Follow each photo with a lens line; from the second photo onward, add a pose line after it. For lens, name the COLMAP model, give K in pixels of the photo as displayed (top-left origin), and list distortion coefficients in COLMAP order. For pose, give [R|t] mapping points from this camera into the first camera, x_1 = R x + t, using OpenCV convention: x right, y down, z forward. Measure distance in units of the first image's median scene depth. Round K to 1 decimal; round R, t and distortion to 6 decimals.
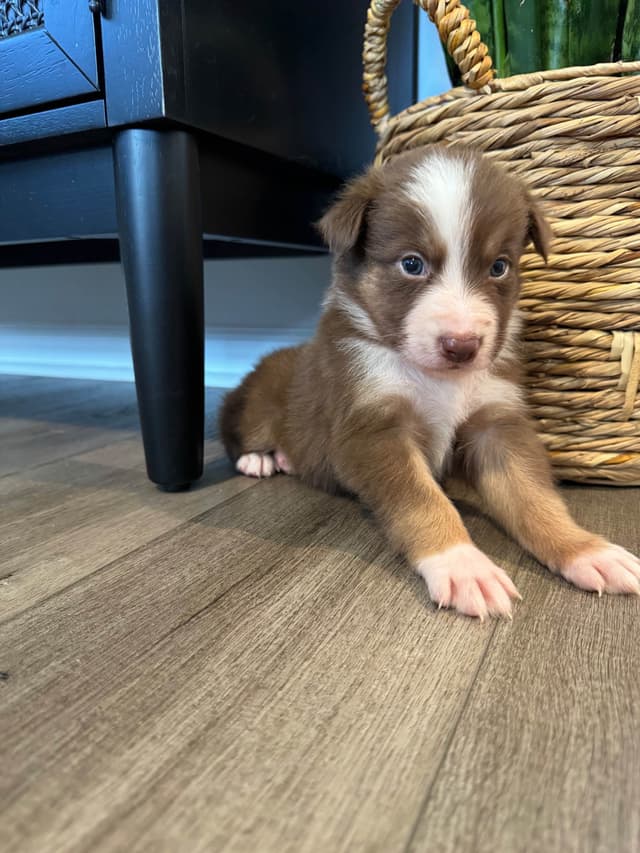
lens RADIAL K [[630.5, 0, 318.0], [0, 630.5, 424.8], [0, 0, 1]] dist [-0.021612, 0.002240]
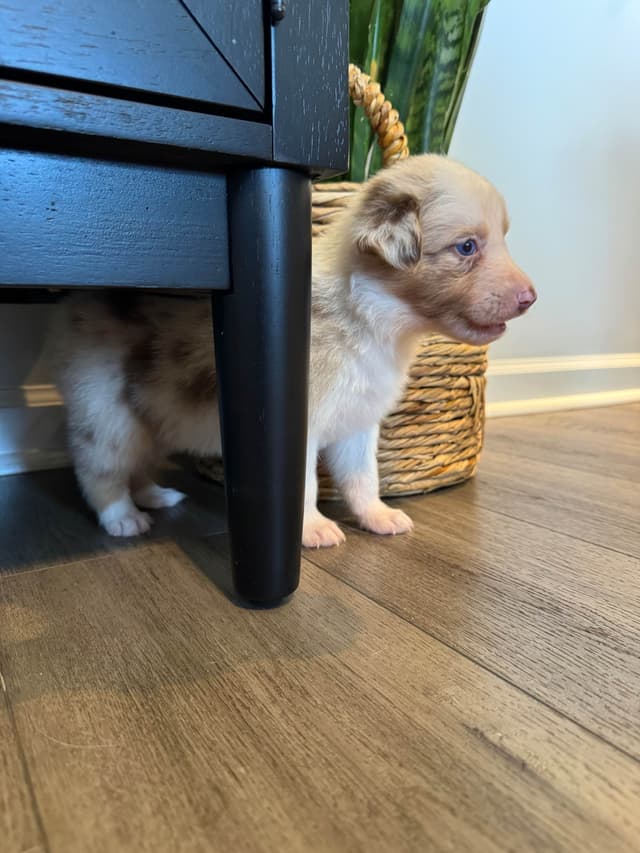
lens RADIAL K [[630.5, 0, 318.0], [0, 630.5, 424.8], [0, 0, 1]] dist [-0.021612, 0.002240]
pose [[0.516191, -0.127273, 0.846964, -0.961848], [0.176514, 0.983476, 0.040208, -0.163099], [-0.838087, 0.128746, 0.530127, 0.548045]]
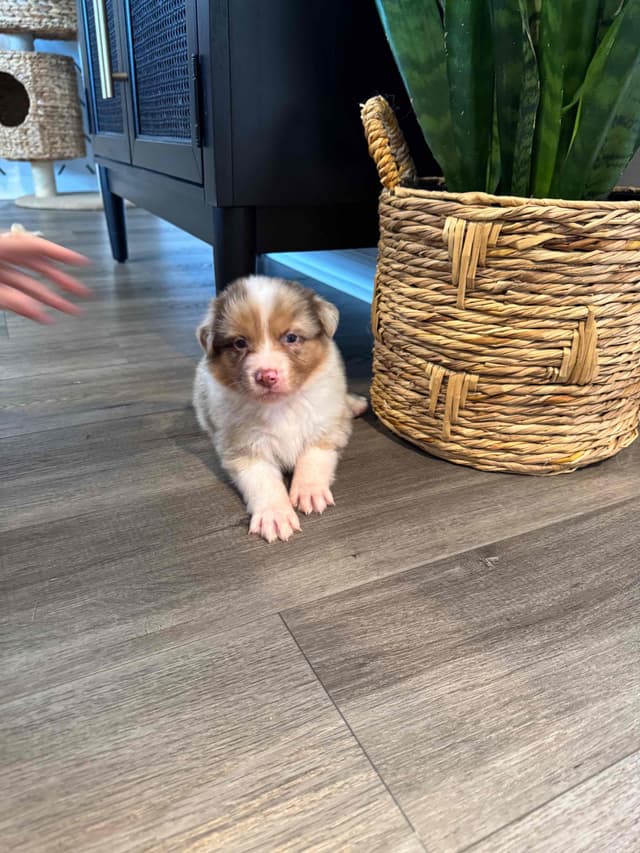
lens RADIAL K [[602.7, 0, 315.4], [0, 602.7, 430.6], [0, 0, 1]] dist [-0.003800, -0.010507]
pose [[0.799945, 0.296497, -0.521707, 1.104640], [-0.168805, 0.945484, 0.278506, -0.365891], [0.575842, -0.134723, 0.806385, -0.422245]]
